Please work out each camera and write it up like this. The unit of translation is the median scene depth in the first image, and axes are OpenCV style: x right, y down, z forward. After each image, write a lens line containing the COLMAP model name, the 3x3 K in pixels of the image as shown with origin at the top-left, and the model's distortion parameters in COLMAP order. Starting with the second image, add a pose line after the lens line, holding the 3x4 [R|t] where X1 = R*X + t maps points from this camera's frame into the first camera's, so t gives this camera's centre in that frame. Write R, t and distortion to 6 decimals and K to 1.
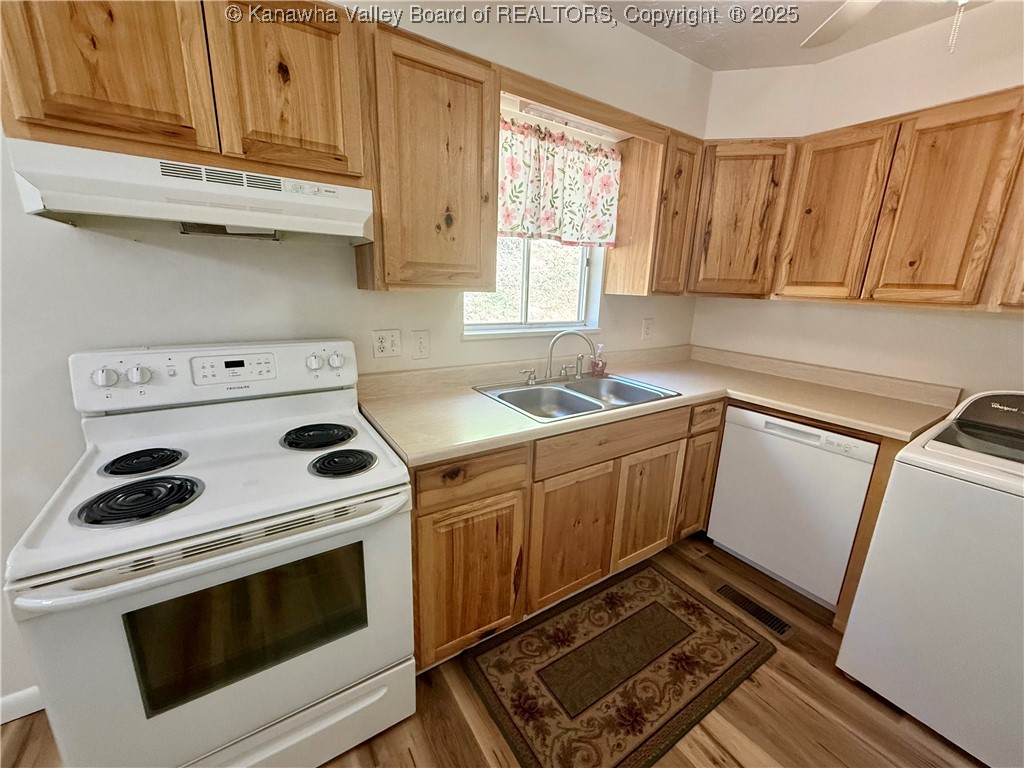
lens RADIAL K [[406.5, 0, 508.6], [0, 406.5, 384.2], [0, 0, 1]] dist [-0.001435, -0.000368]
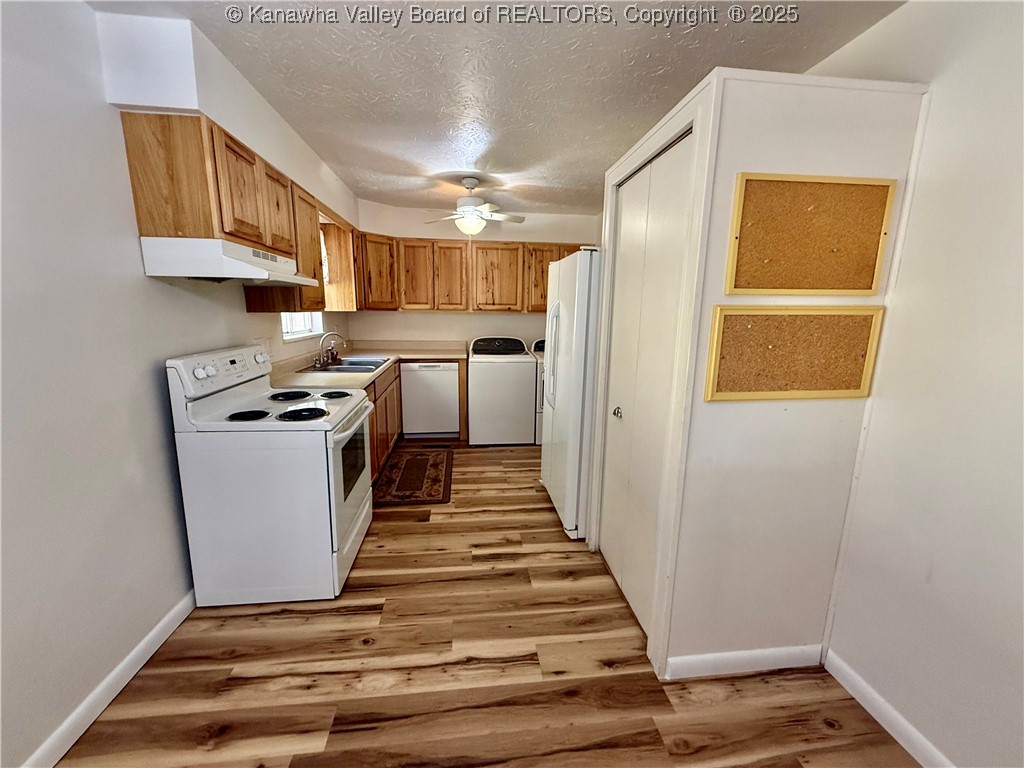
lens RADIAL K [[406.5, 0, 508.6], [0, 406.5, 384.2], [0, 0, 1]] dist [-0.001435, -0.000368]
pose [[0.444758, -0.190685, 0.875117, -1.196389], [0.219777, 0.970436, 0.099759, 0.083139], [-0.868267, 0.147962, 0.473518, -0.491176]]
